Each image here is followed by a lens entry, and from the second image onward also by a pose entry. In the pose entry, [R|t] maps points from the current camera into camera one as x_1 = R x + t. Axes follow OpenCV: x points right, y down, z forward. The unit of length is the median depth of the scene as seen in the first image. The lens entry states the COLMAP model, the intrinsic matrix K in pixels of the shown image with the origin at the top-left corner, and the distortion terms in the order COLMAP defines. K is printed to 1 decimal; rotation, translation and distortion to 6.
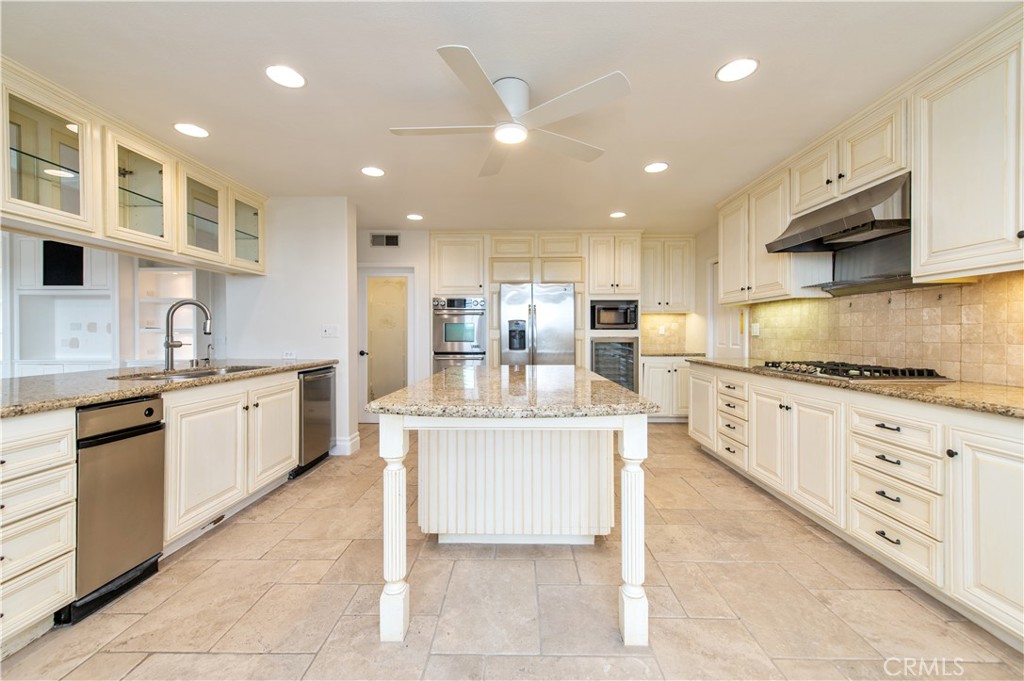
lens RADIAL K [[403.2, 0, 511.3], [0, 403.2, 336.7], [0, 0, 1]] dist [0.009745, -0.000698]
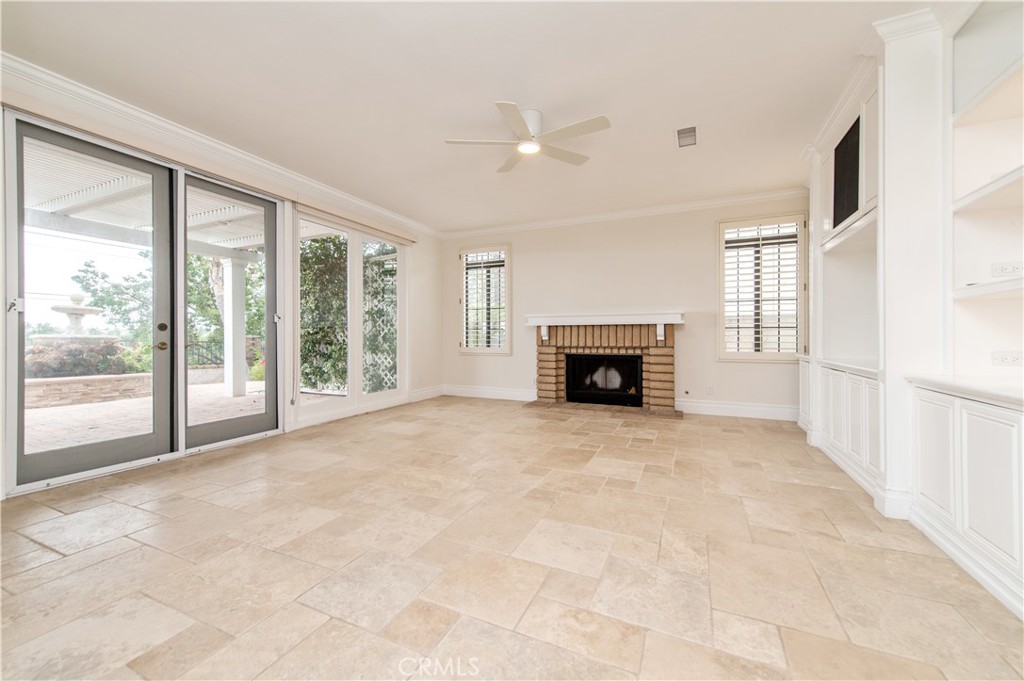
lens RADIAL K [[403.2, 0, 513.8], [0, 403.2, 337.0], [0, 0, 1]] dist [0.009745, -0.000698]
pose [[-0.392264, 0.001077, -0.919852, -0.520415], [-0.005460, 0.999979, 0.003499, 0.026937], [0.919837, 0.006394, -0.392250, 0.923766]]
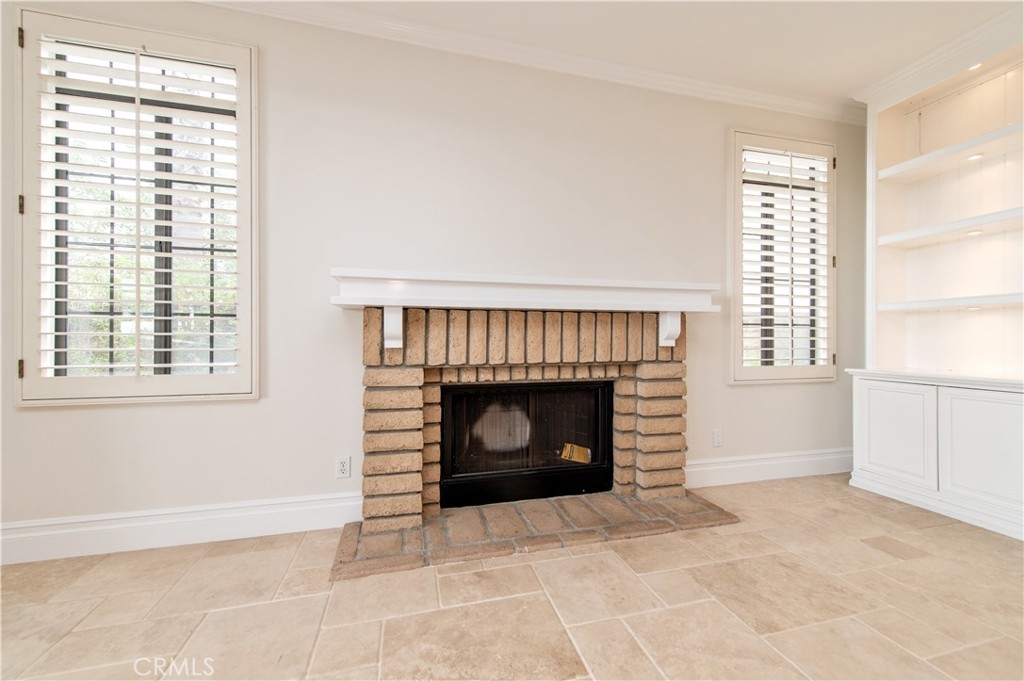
lens RADIAL K [[403.2, 0, 515.1], [0, 403.2, 337.4], [0, 0, 1]] dist [0.009745, -0.000698]
pose [[0.278442, -0.008215, -0.960418, -1.192592], [-0.006327, 0.999926, -0.010387, 0.031197], [0.960432, 0.008969, 0.278369, 0.565010]]
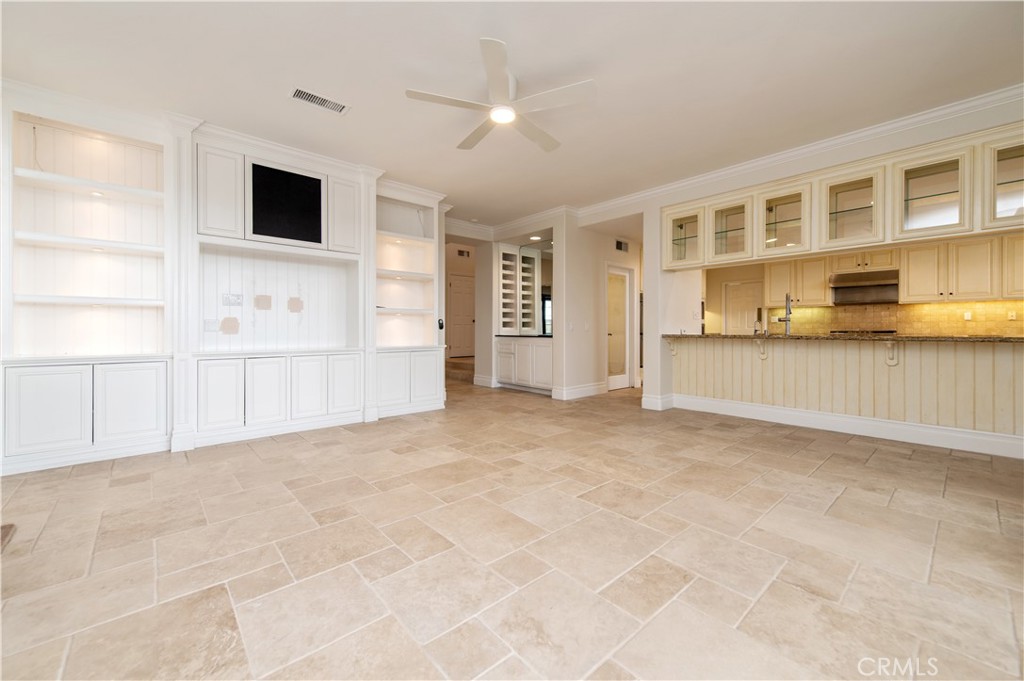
lens RADIAL K [[403.2, 0, 511.9], [0, 403.2, 331.8], [0, 0, 1]] dist [0.009745, -0.000698]
pose [[0.731119, -0.003095, 0.682243, -1.454586], [0.004692, 0.999989, -0.000493, 0.033277], [-0.682233, 0.003561, 0.731126, 0.299887]]
